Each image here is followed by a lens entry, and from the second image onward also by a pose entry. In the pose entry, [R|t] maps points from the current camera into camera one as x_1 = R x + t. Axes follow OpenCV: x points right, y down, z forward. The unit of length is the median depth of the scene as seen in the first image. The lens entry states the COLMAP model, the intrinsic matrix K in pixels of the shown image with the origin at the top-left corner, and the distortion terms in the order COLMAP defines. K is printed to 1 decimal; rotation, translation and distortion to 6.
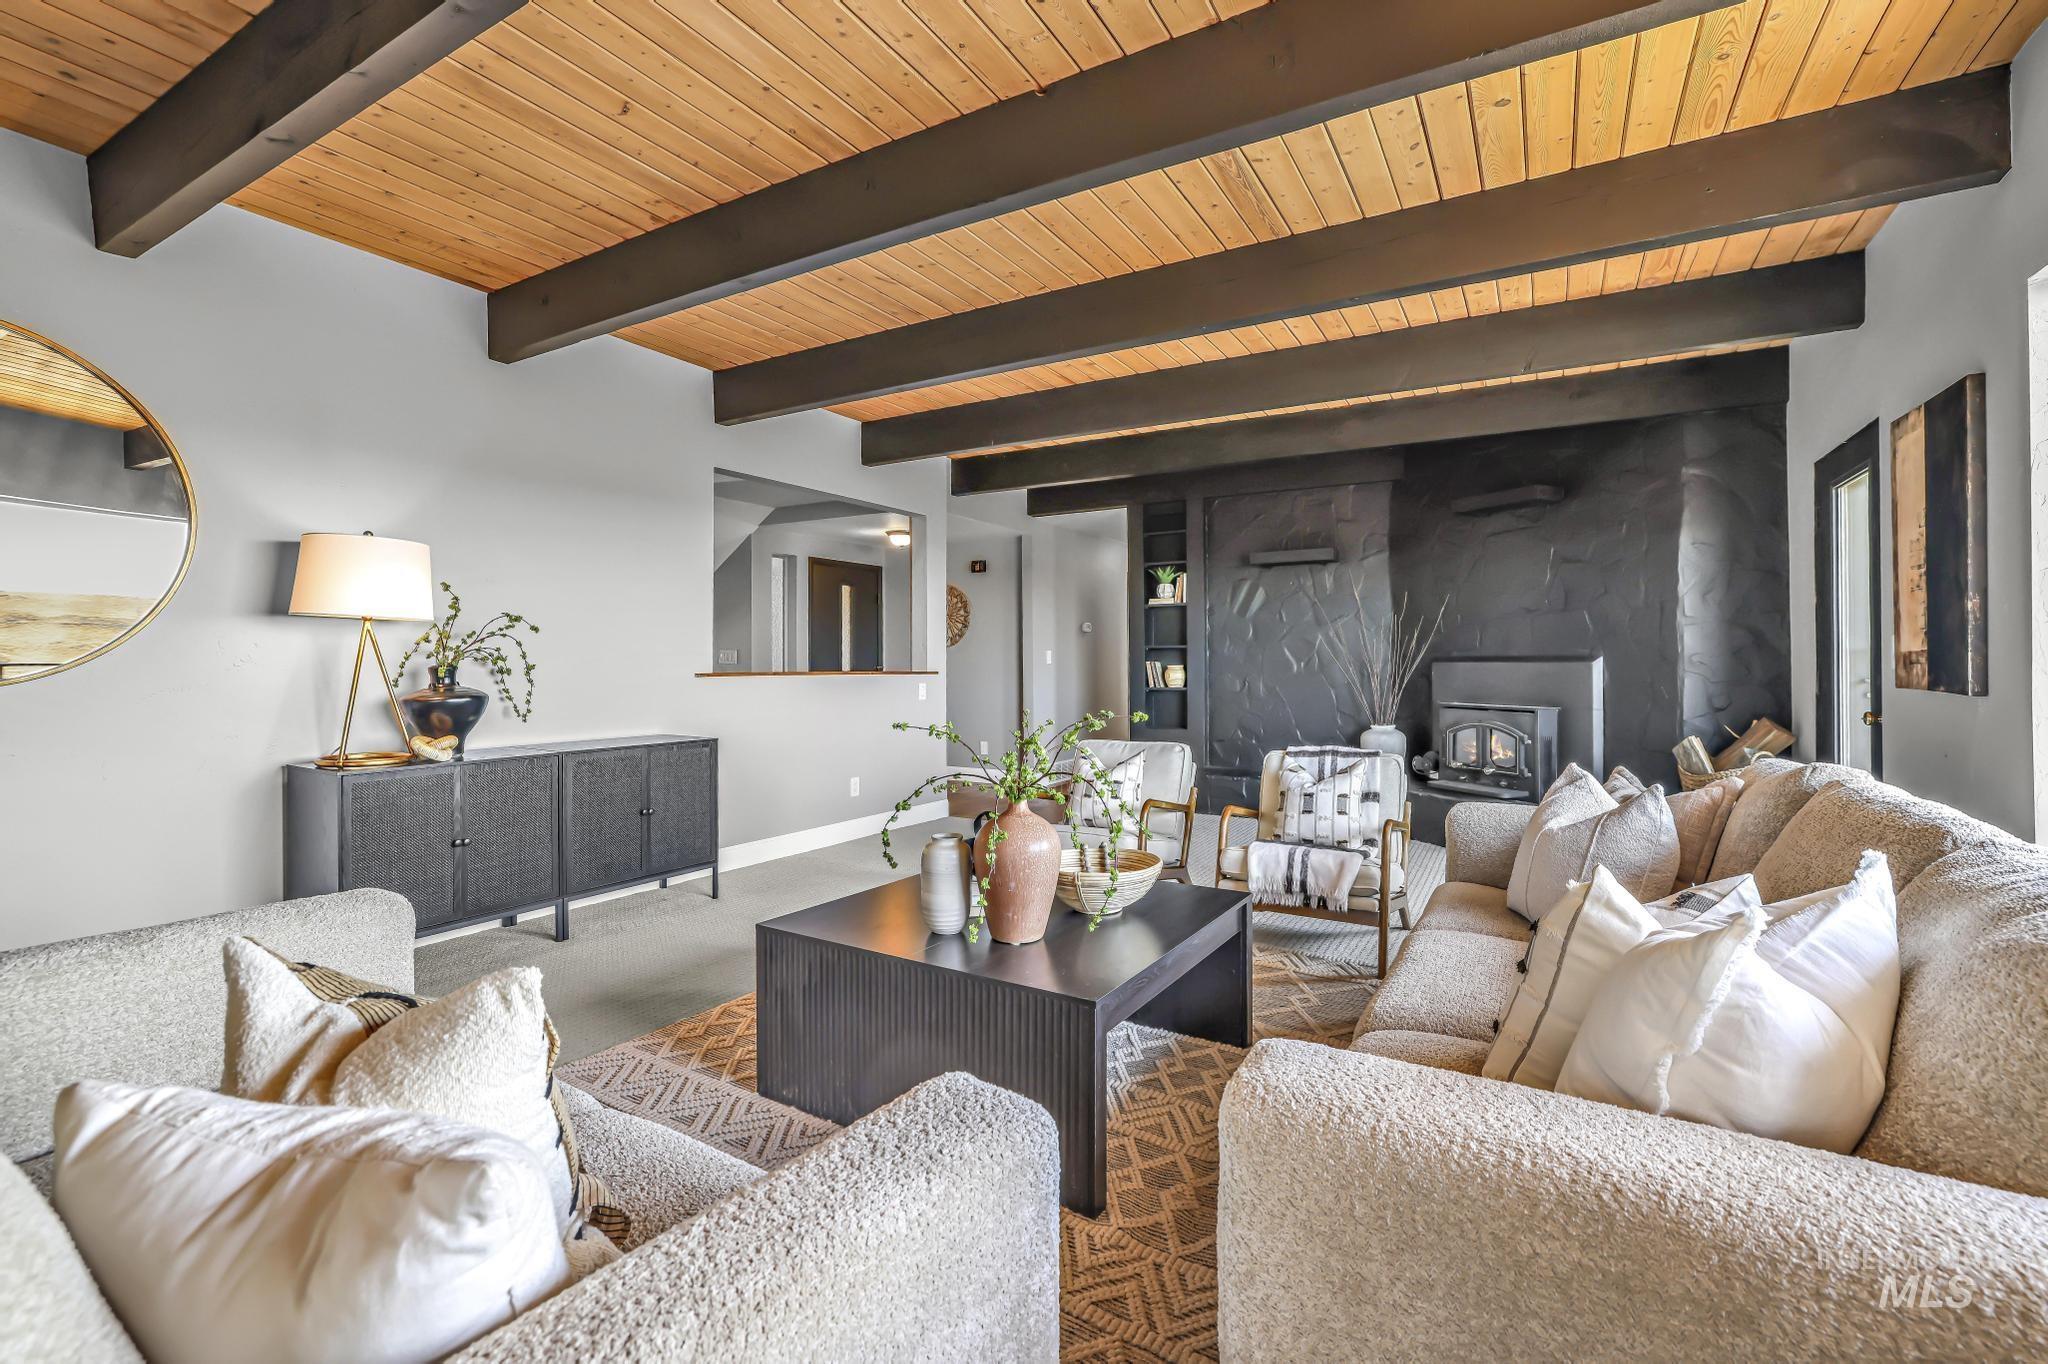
lens RADIAL K [[906.4, 0, 1009.8], [0, 906.4, 647.3], [0, 0, 1]] dist [-0.004242, -0.000096]
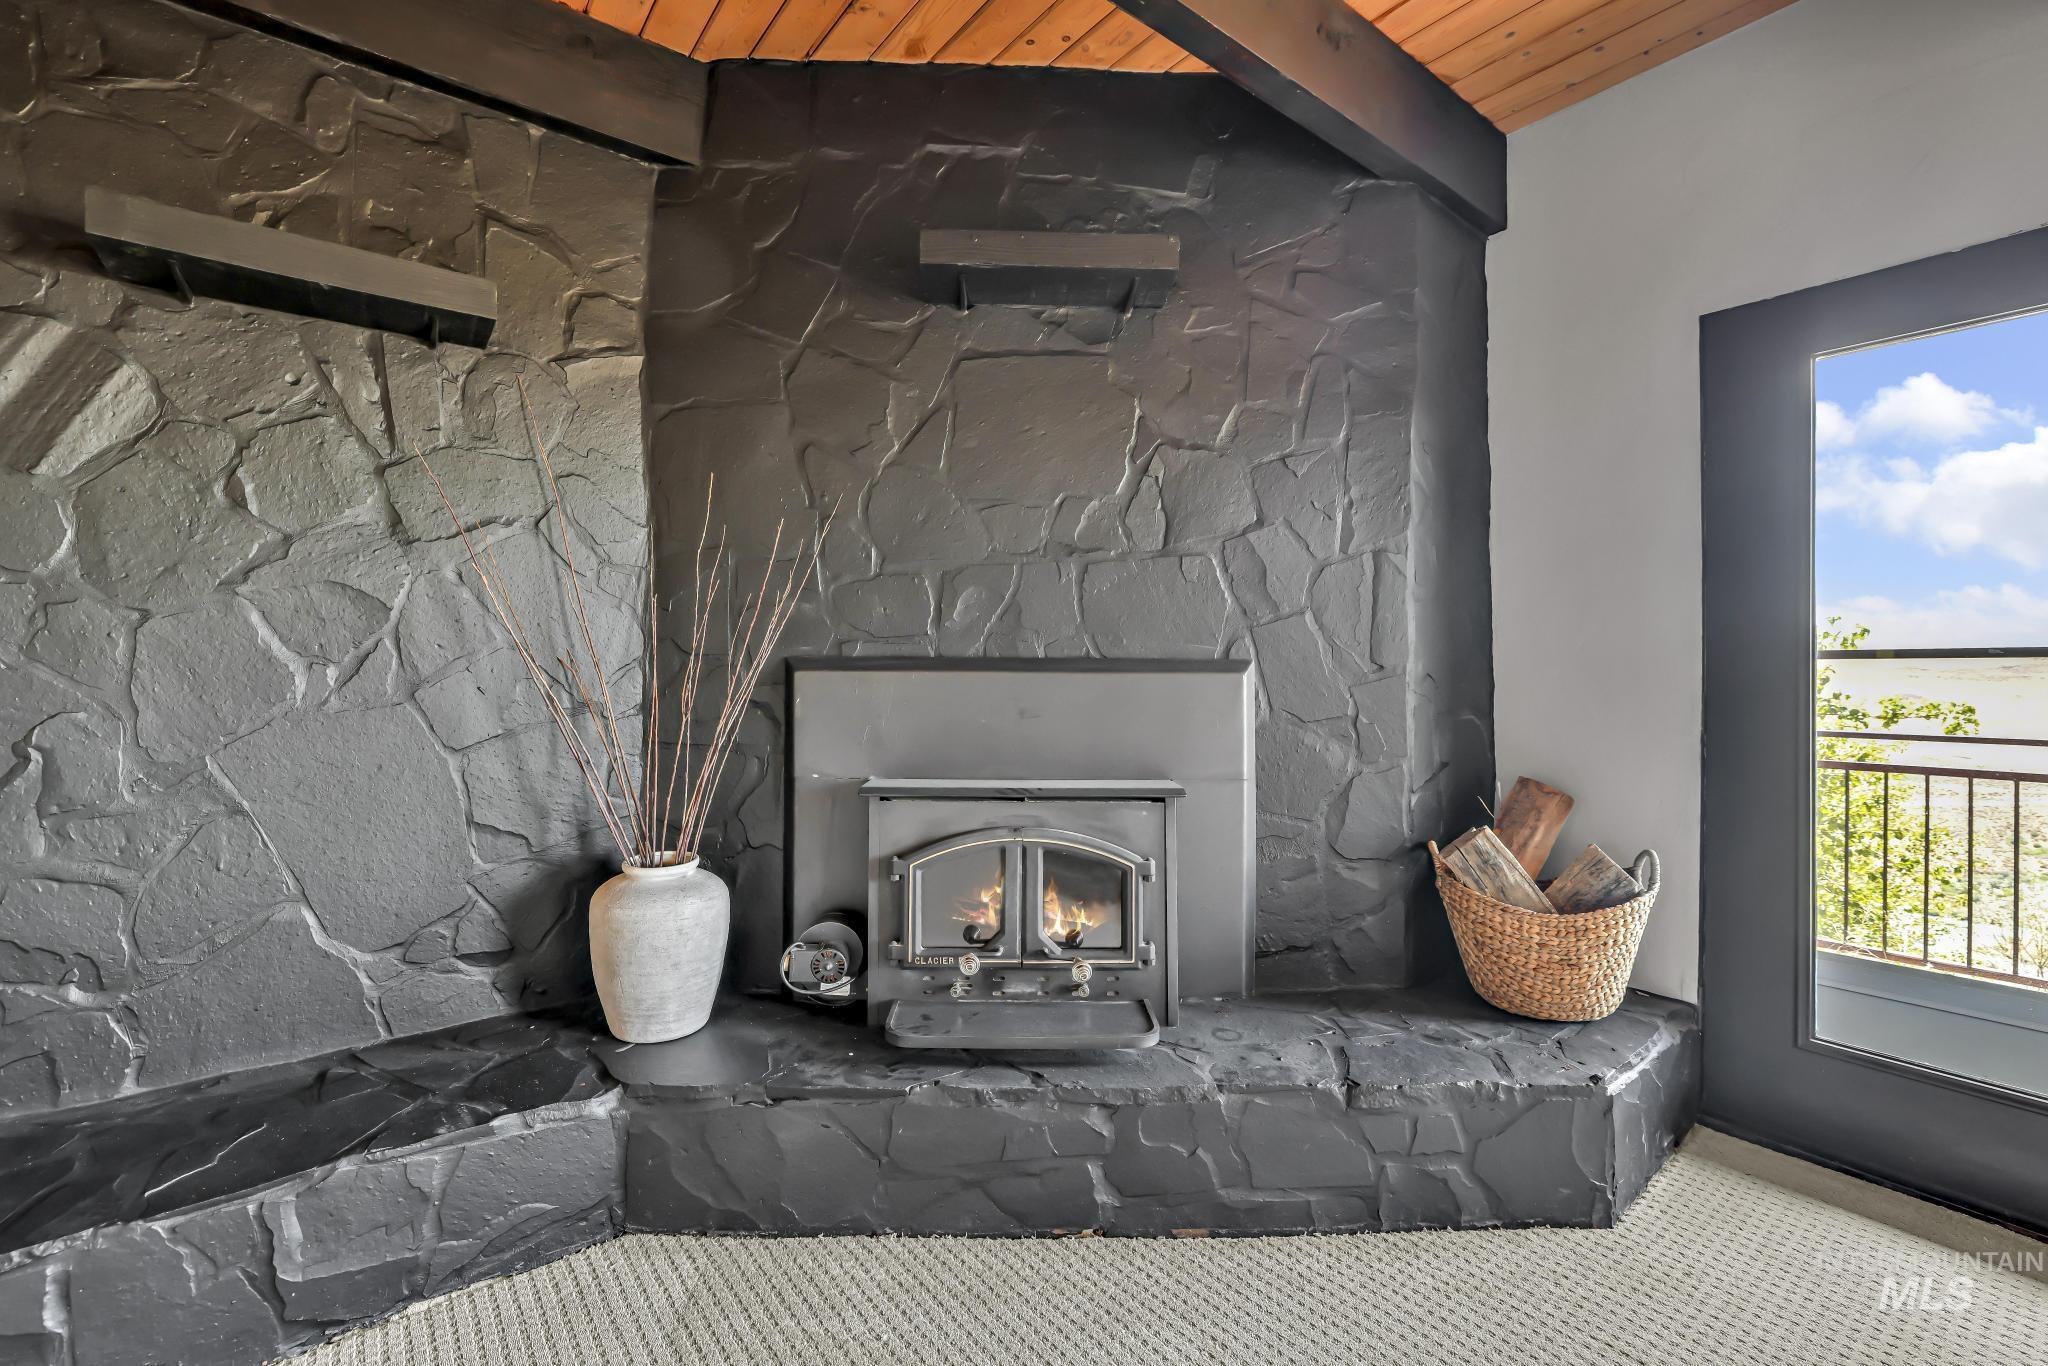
lens RADIAL K [[890.7, 0, 1035.3], [0, 890.7, 667.5], [0, 0, 1]] dist [-0.007589, 0.002001]
pose [[0.358562, 0.009871, 0.933454, 0.151006], [-0.020067, 0.999795, -0.002865, 0.013146], [-0.933290, -0.017705, 0.358686, 0.731252]]
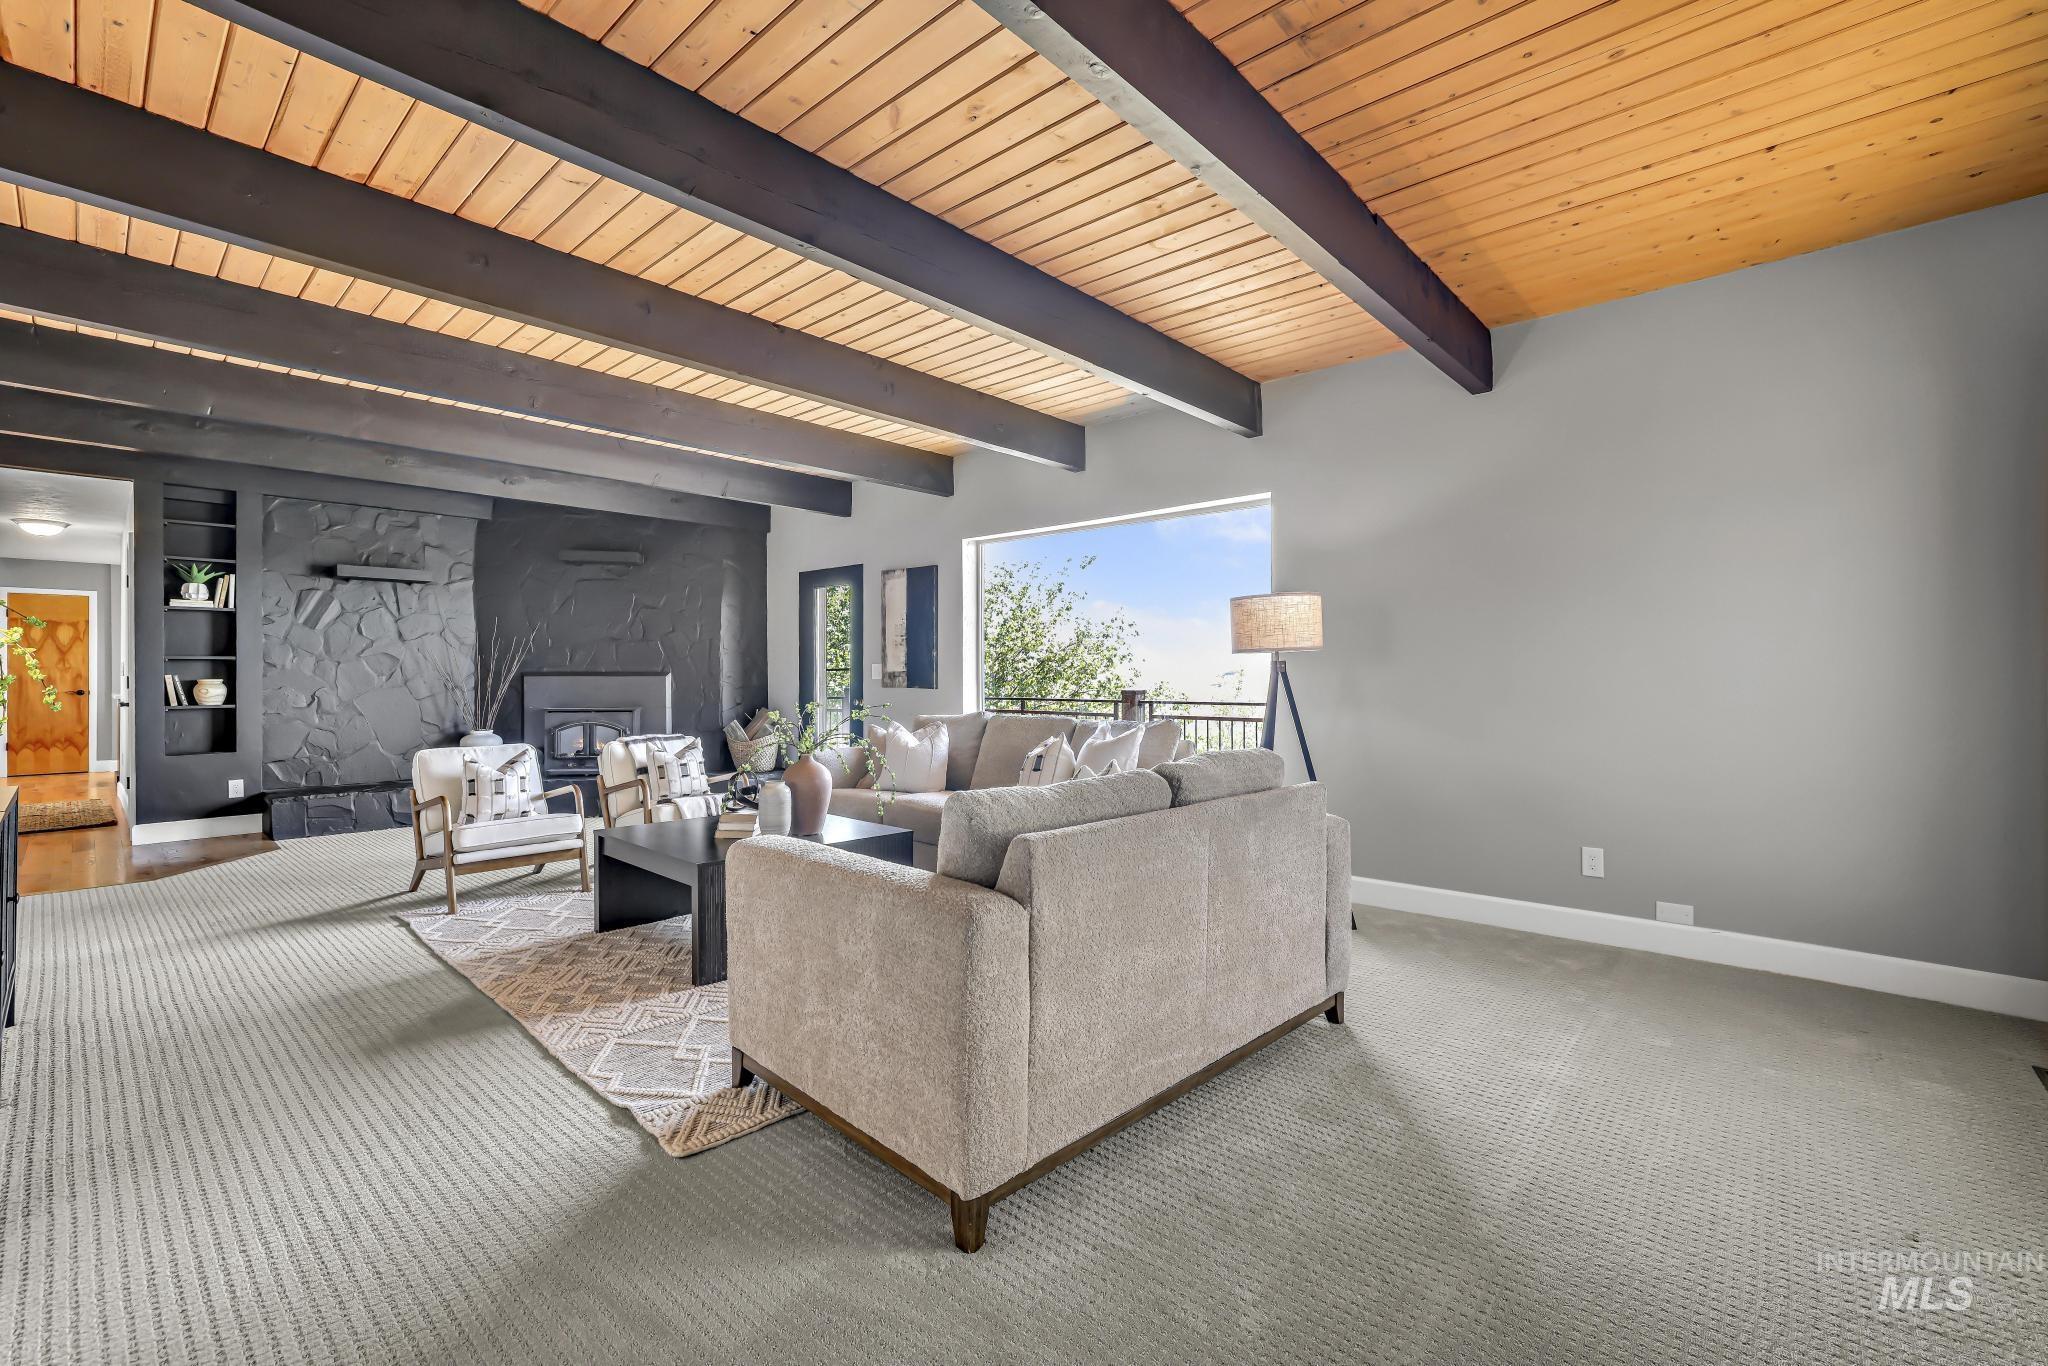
lens RADIAL K [[890.7, 0, 1009.0], [0, 890.7, 679.0], [0, 0, 1]] dist [-0.007589, 0.002001]
pose [[0.220284, -0.002148, 0.975433, -0.530250], [-0.015807, 0.999858, 0.005771, 0.002602], [-0.975308, -0.016690, 0.220219, 0.088451]]
